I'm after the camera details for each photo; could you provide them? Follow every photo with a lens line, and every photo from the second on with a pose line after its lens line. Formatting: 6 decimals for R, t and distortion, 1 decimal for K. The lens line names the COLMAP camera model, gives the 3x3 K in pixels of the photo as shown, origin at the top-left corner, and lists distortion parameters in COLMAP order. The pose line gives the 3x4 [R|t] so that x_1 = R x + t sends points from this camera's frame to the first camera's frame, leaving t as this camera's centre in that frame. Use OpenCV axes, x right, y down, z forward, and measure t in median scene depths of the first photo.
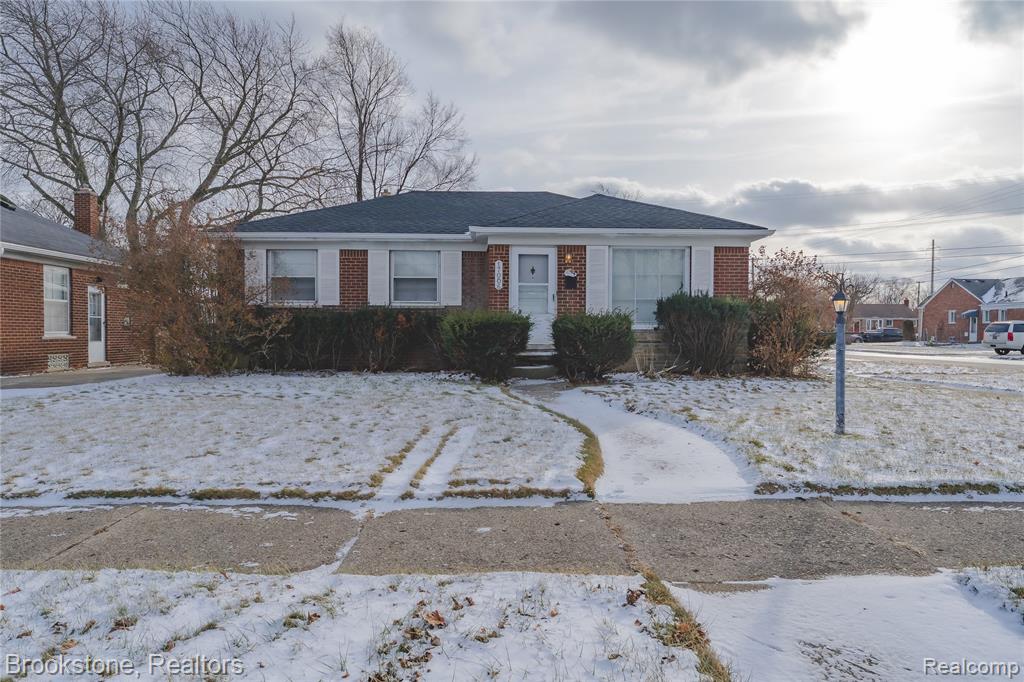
lens RADIAL K [[689.9, 0, 510.3], [0, 689.9, 318.3], [0, 0, 1]] dist [0.000631, -0.000002]
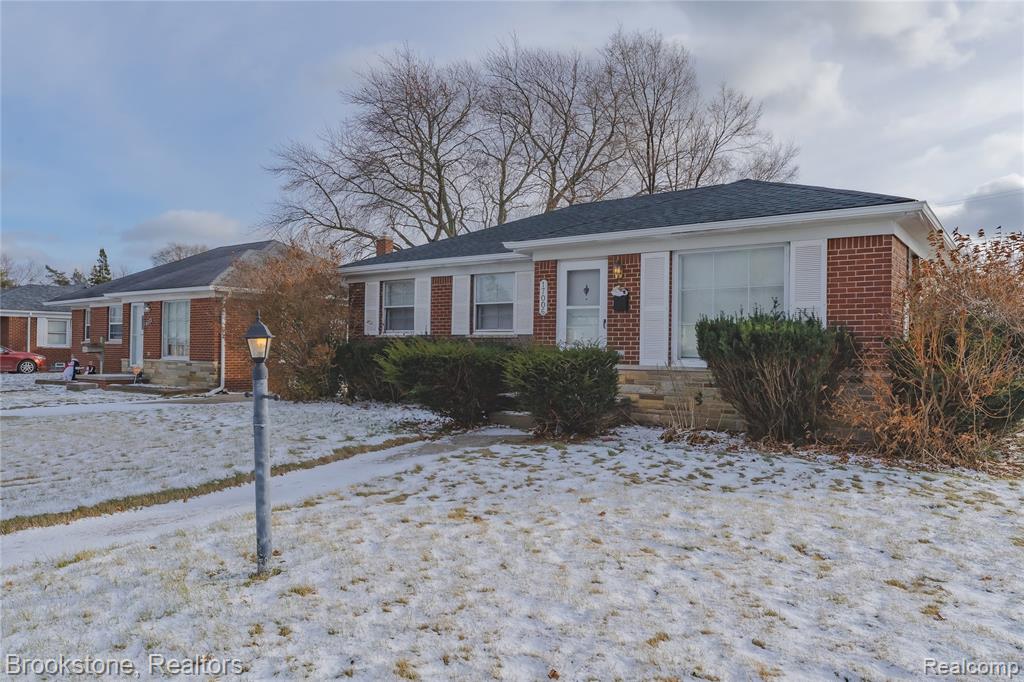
lens RADIAL K [[700.0, 0, 495.0], [0, 700.0, 337.3], [0, 0, 1]] dist [0.008755, -0.000404]
pose [[0.775986, -0.003798, -0.630739, 0.462427], [-0.000256, 0.999980, -0.006336, -0.009939], [0.630750, 0.005078, 0.775969, 0.311993]]
